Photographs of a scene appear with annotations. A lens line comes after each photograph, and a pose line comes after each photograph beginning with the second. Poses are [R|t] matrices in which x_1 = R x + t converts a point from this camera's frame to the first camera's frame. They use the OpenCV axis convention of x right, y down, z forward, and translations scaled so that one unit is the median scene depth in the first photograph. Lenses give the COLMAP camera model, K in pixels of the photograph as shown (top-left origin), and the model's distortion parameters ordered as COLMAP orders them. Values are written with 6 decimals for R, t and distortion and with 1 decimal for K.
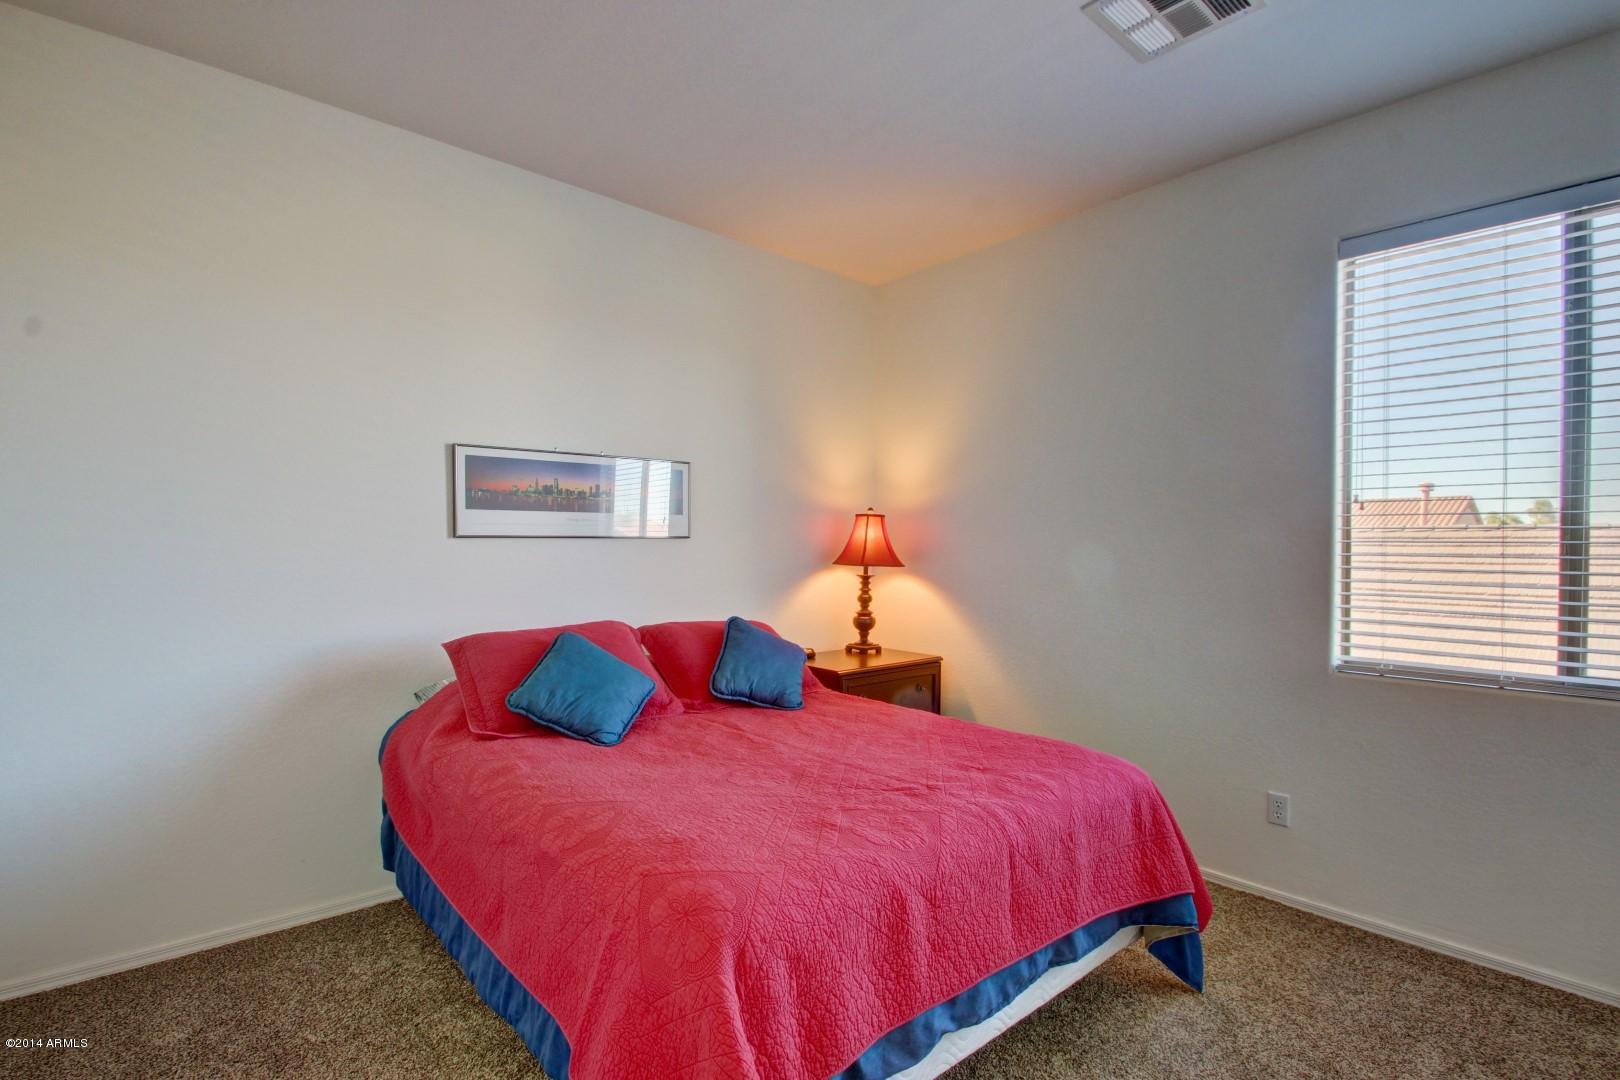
lens RADIAL K [[756.2, 0, 815.0], [0, 756.2, 556.8], [0, 0, 1]] dist [0.001185, -0.000068]
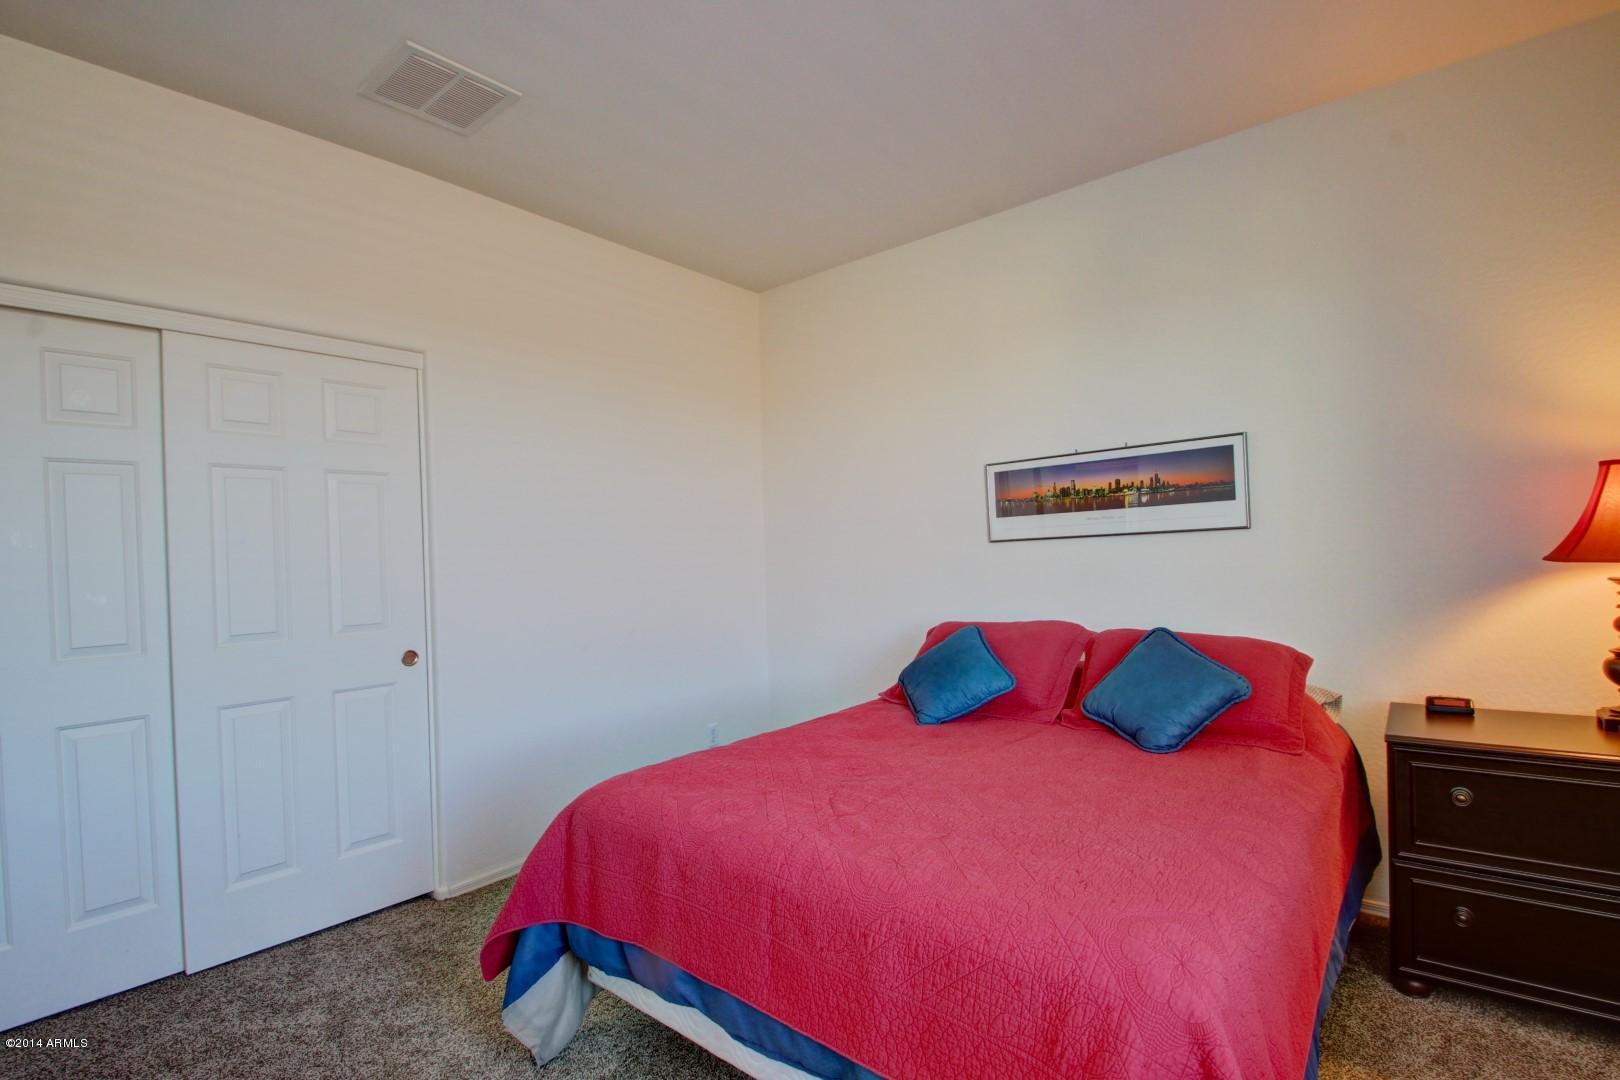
lens RADIAL K [[756.2, 0, 815.0], [0, 756.2, 556.8], [0, 0, 1]] dist [0.001185, -0.000068]
pose [[0.169592, -0.011575, -0.985446, 0.654943], [0.019471, 0.999775, -0.008392, 0.002653], [0.985322, -0.017764, 0.169779, 0.516744]]
